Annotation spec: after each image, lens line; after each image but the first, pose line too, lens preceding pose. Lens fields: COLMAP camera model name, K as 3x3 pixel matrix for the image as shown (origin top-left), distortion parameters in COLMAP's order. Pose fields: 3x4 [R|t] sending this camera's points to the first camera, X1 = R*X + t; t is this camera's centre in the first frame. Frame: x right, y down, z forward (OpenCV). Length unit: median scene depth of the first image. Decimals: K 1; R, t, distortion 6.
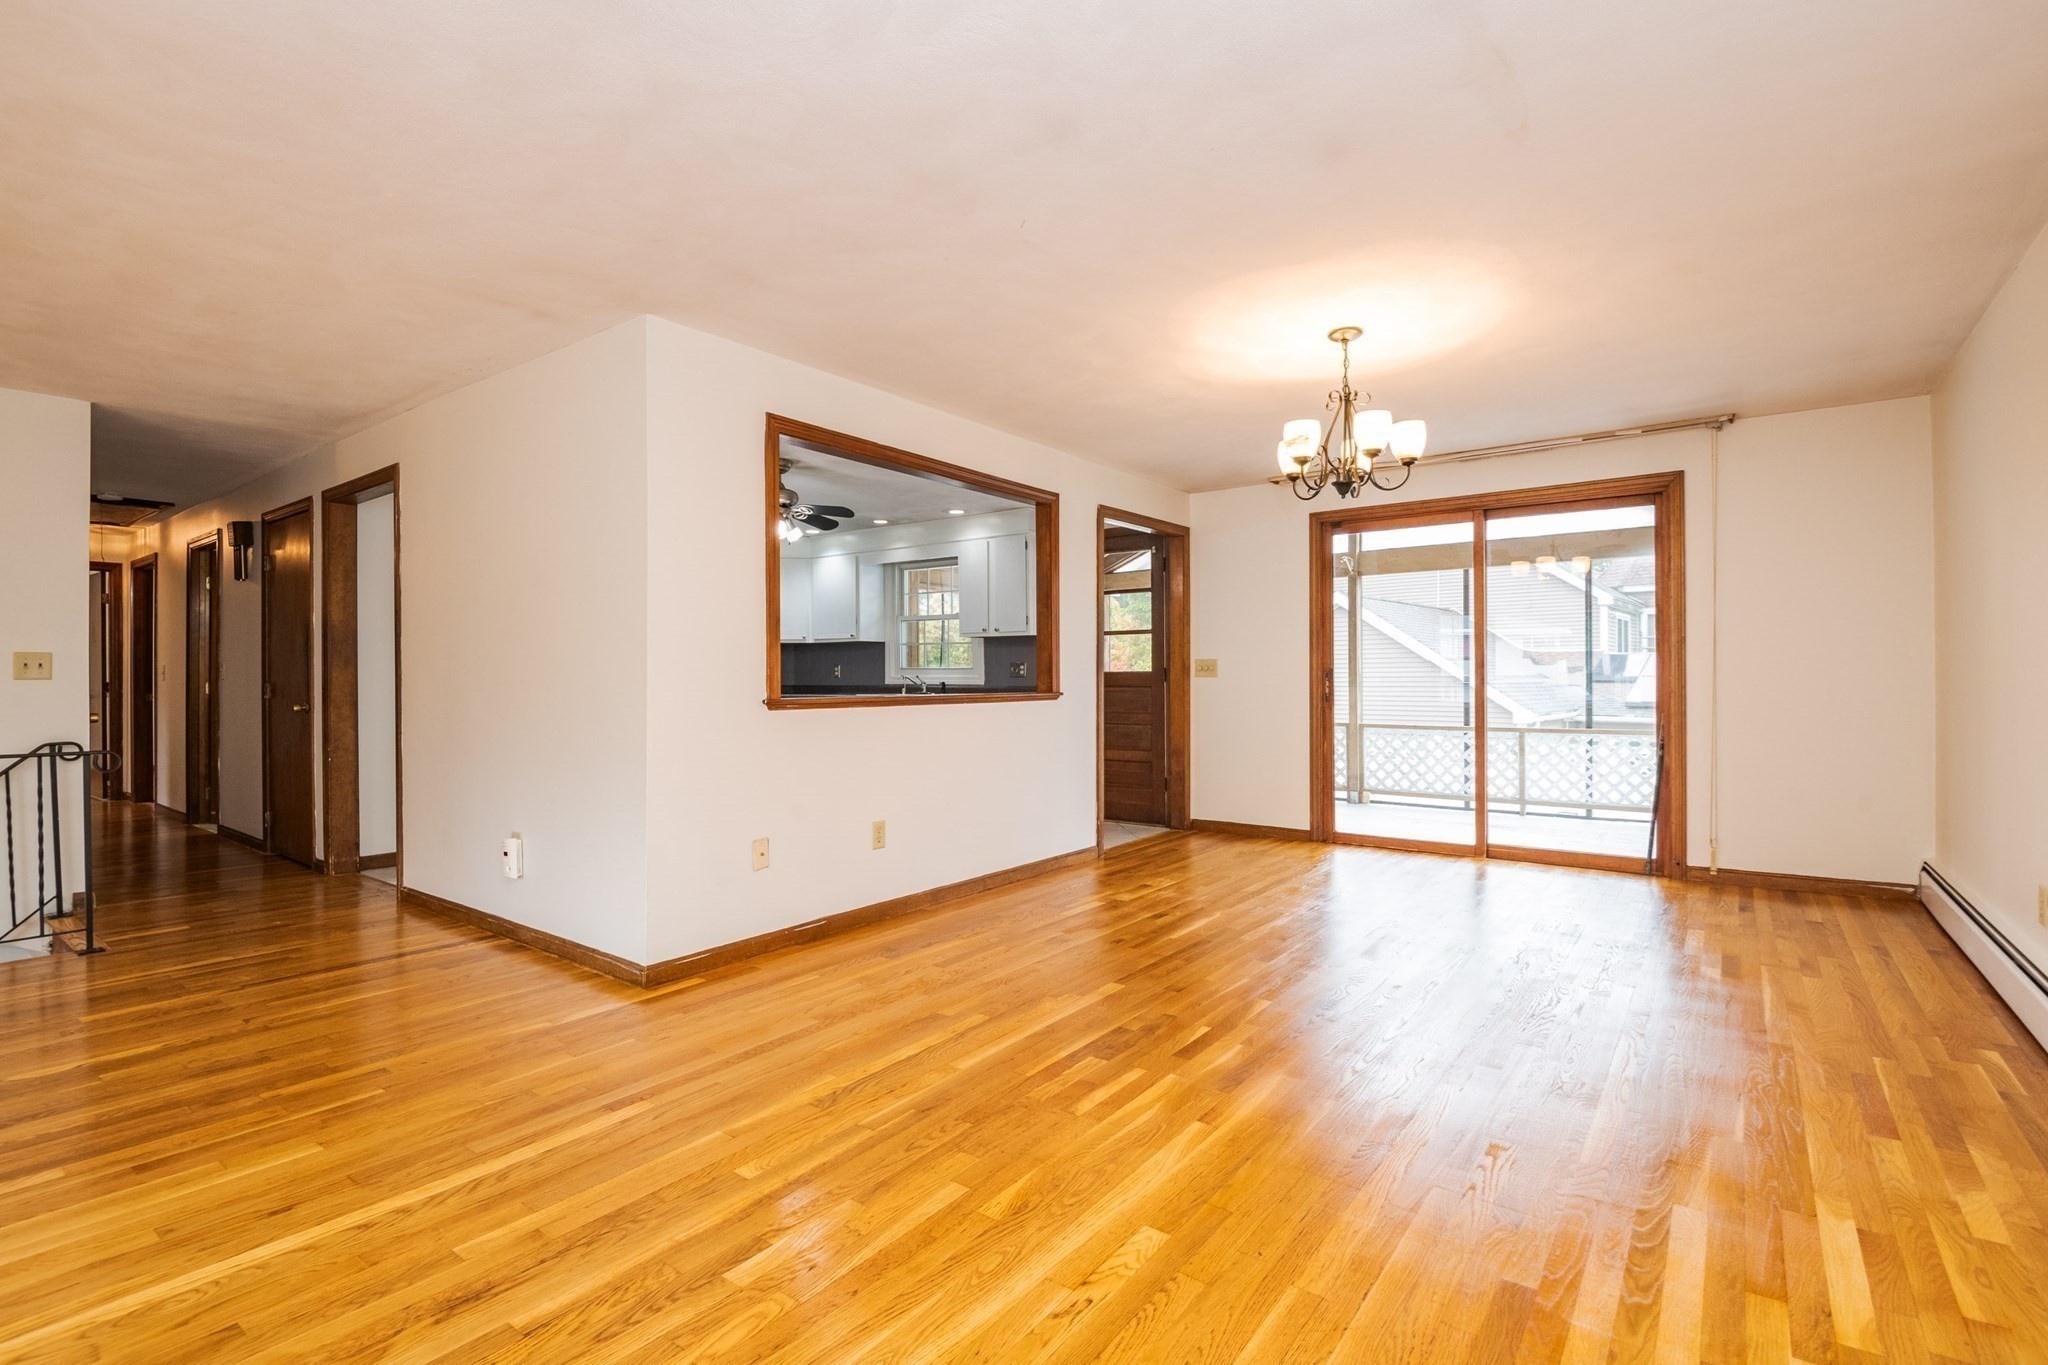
lens RADIAL K [[935.5, 0, 1029.9], [0, 935.5, 677.3], [0, 0, 1]] dist [0.022809, -0.027466]
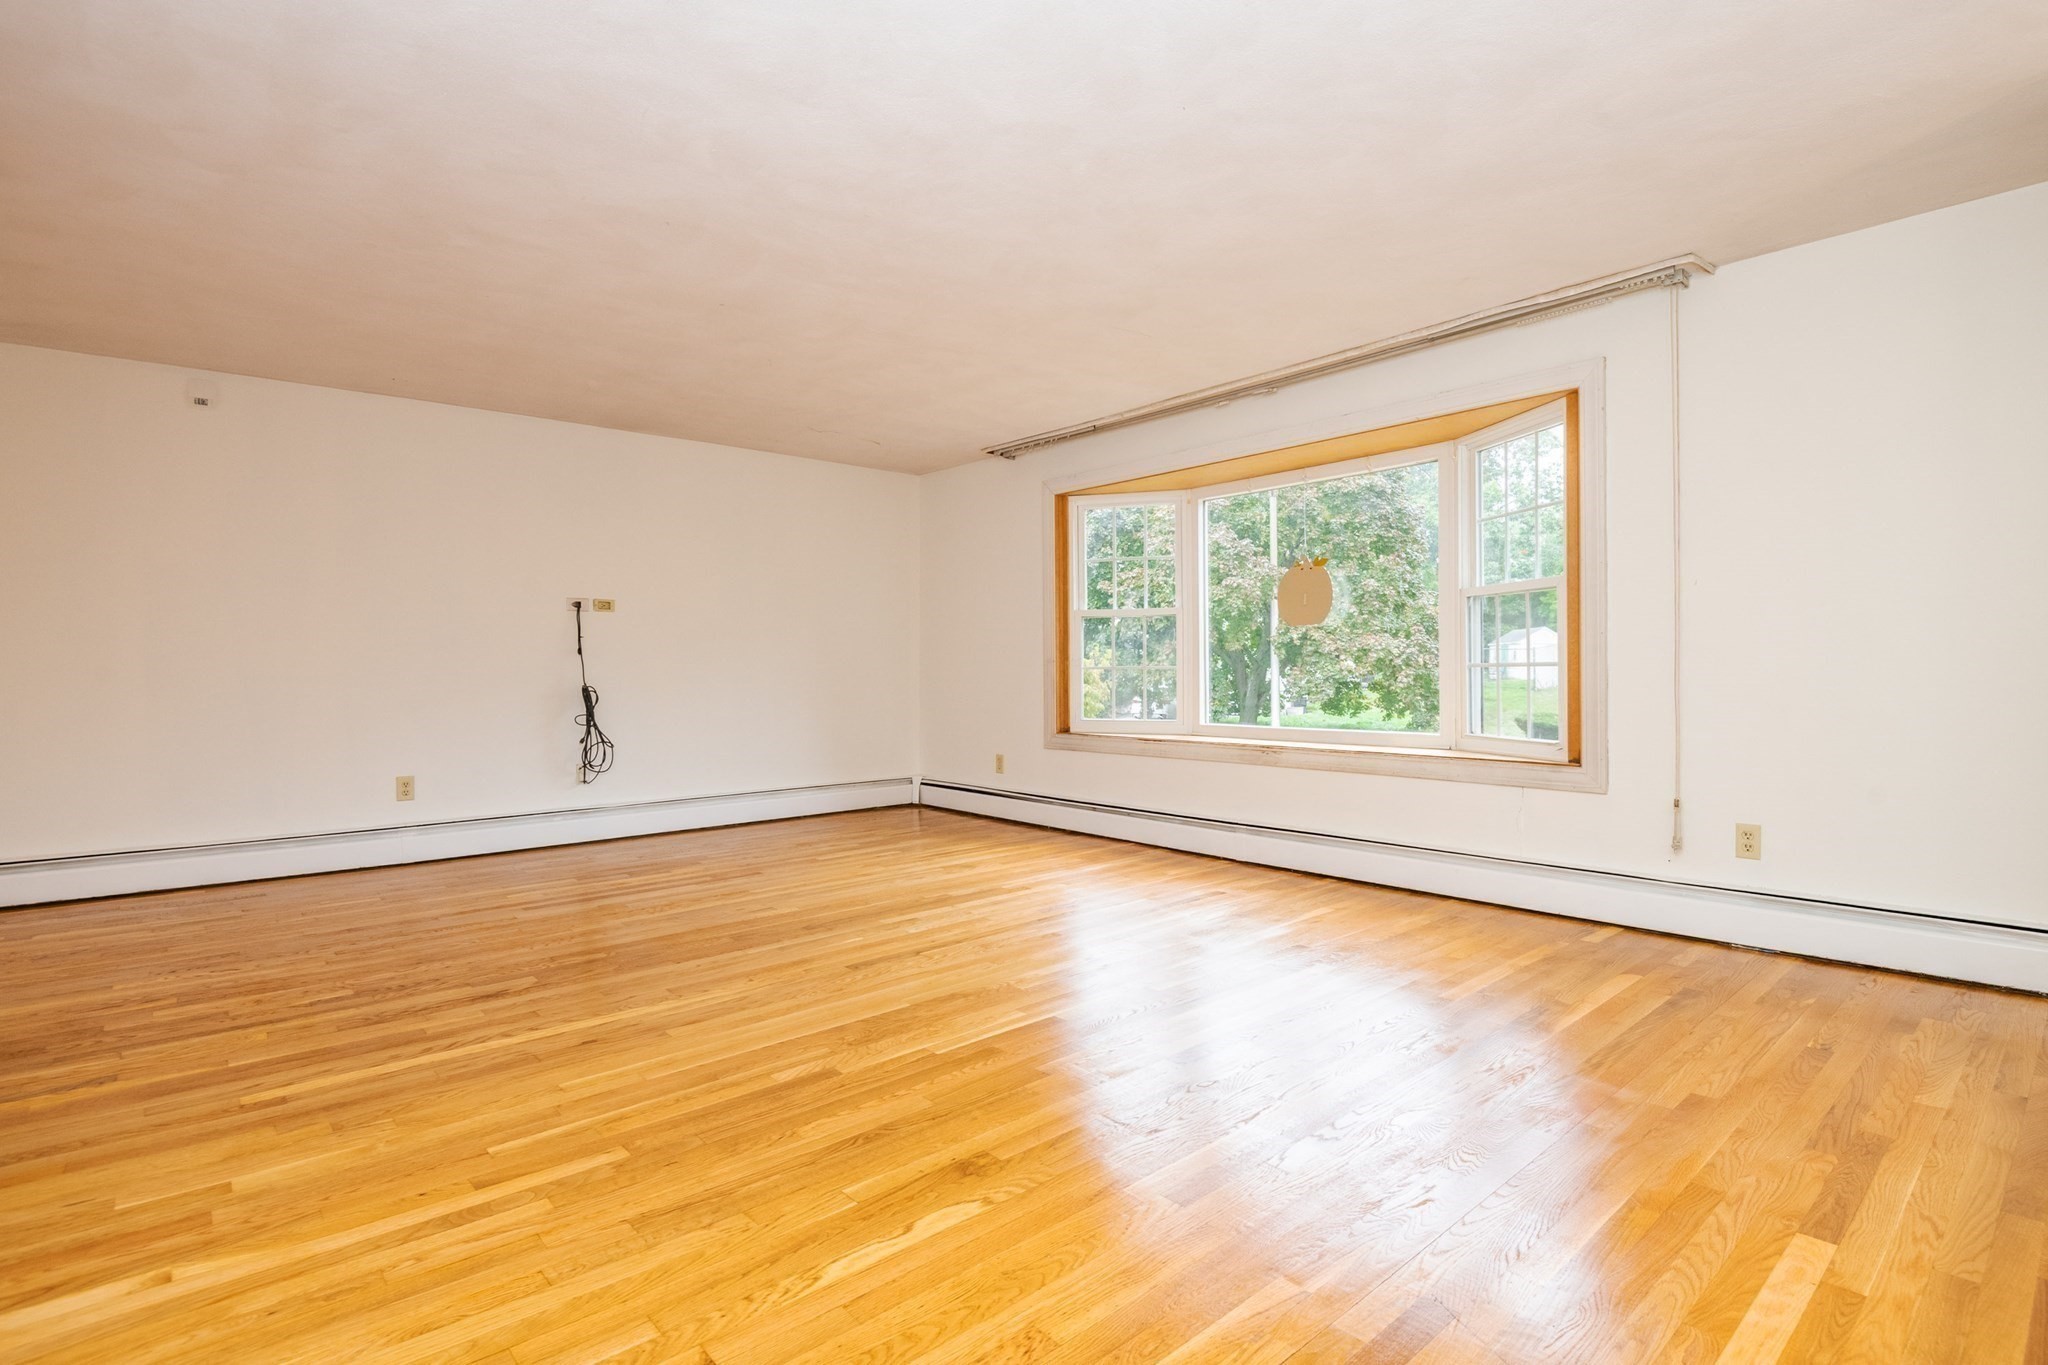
lens RADIAL K [[984.4, 0, 1024.0], [0, 984.4, 682.5], [0, 0, 1]] dist [0.002789, -0.022856]
pose [[-0.977325, 0.009968, 0.211511, -0.765578], [0.012006, 0.999893, 0.008352, 0.028905], [-0.211405, 0.010702, -0.977340, 0.998380]]
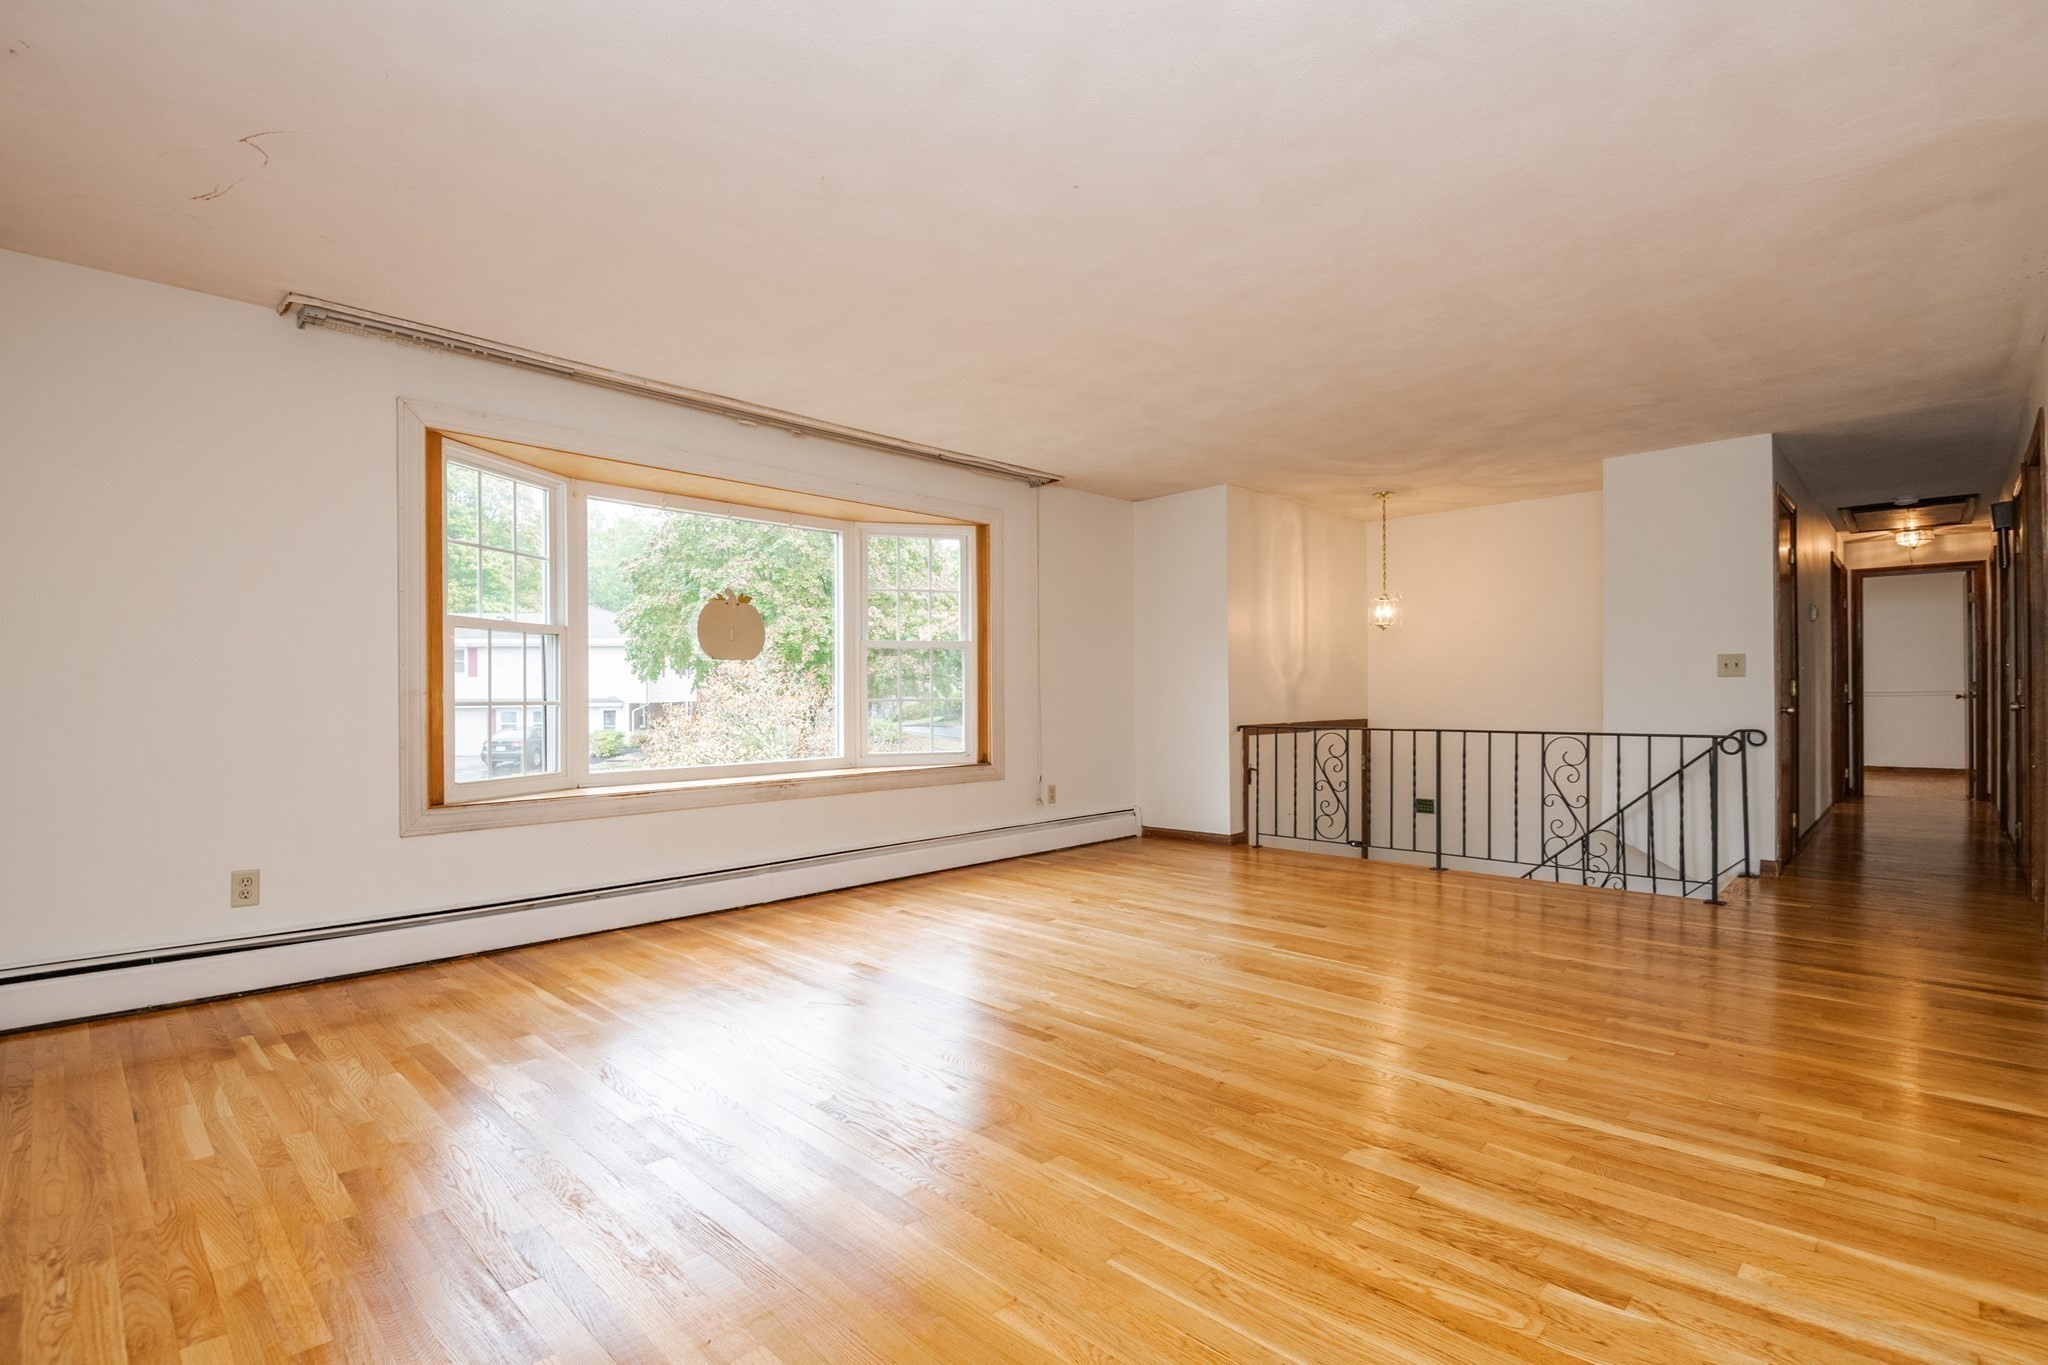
lens RADIAL K [[954.7, 0, 1026.7], [0, 954.7, 693.5], [0, 0, 1]] dist [0.018777, -0.028398]
pose [[-0.127307, 0.004713, -0.991852, 0.280685], [0.008581, 0.999957, 0.003650, 0.012113], [0.991826, -0.008046, -0.127342, 0.243092]]
